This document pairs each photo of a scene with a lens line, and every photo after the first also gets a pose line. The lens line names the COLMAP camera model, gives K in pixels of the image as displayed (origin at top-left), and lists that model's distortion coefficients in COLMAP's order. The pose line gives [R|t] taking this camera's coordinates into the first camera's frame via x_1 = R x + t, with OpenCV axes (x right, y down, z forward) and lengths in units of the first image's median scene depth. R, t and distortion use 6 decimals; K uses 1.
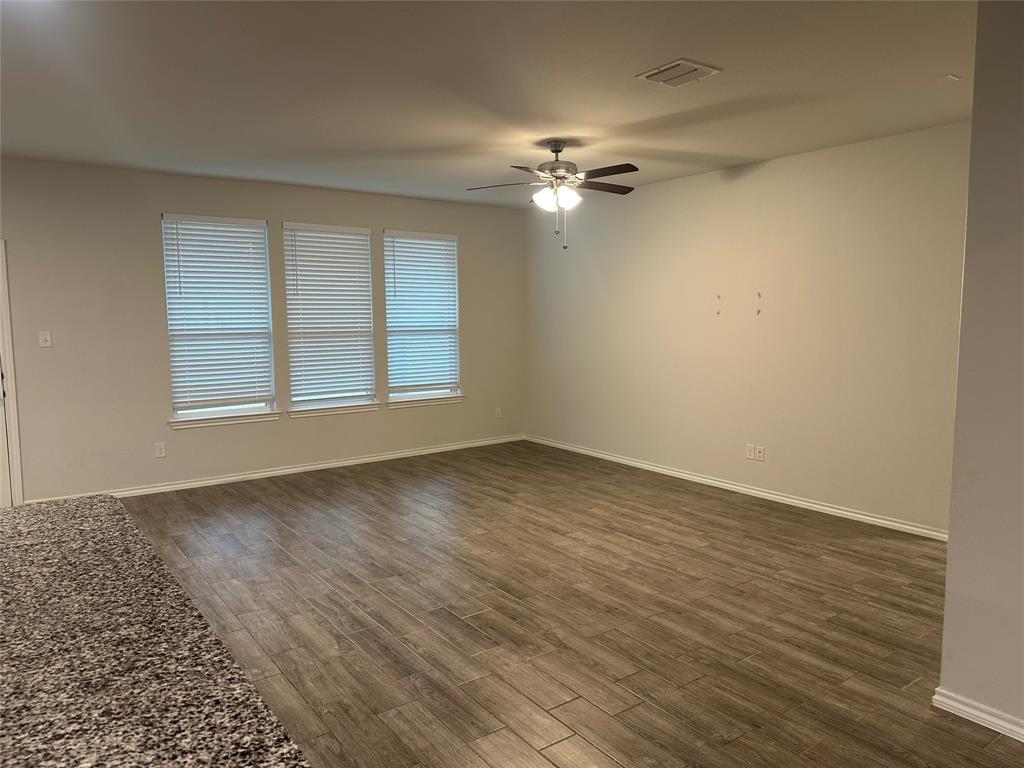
lens RADIAL K [[723.2, 0, 517.1], [0, 723.2, 386.7], [0, 0, 1]] dist [0.087226, -0.097018]
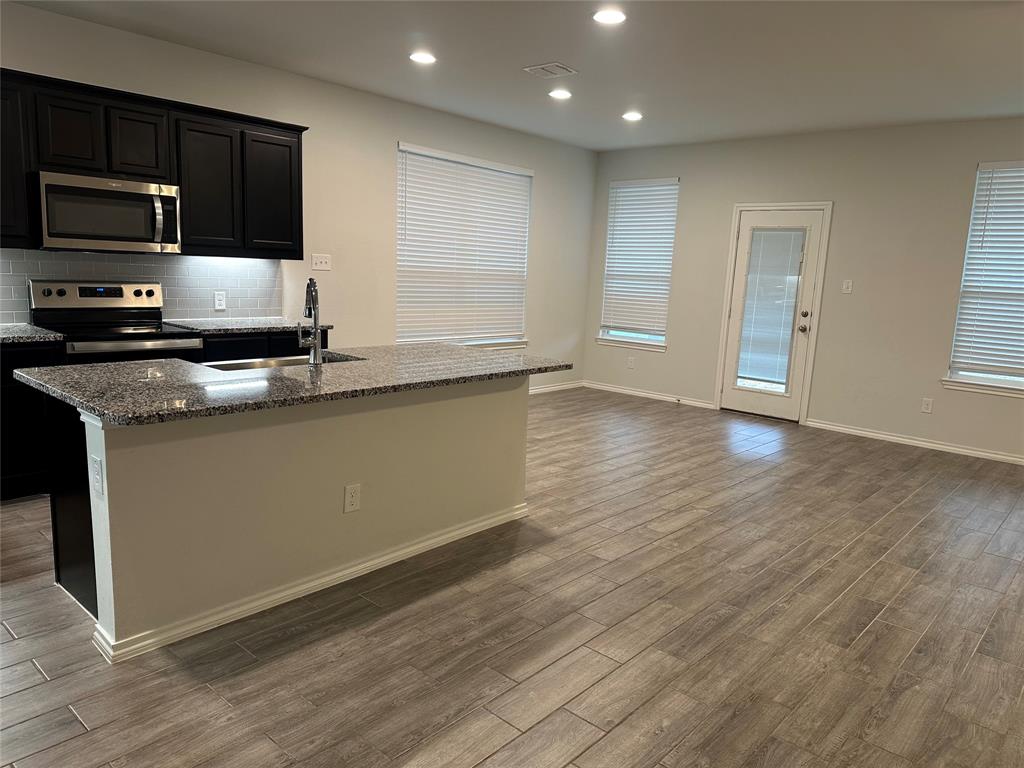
lens RADIAL K [[723.2, 0, 508.7], [0, 723.2, 381.3], [0, 0, 1]] dist [0.087226, -0.097018]
pose [[0.201037, 0.172728, -0.964235, 0.440913], [-0.152059, 0.977903, 0.143473, -0.004274], [0.967710, 0.117777, 0.222860, 0.271223]]
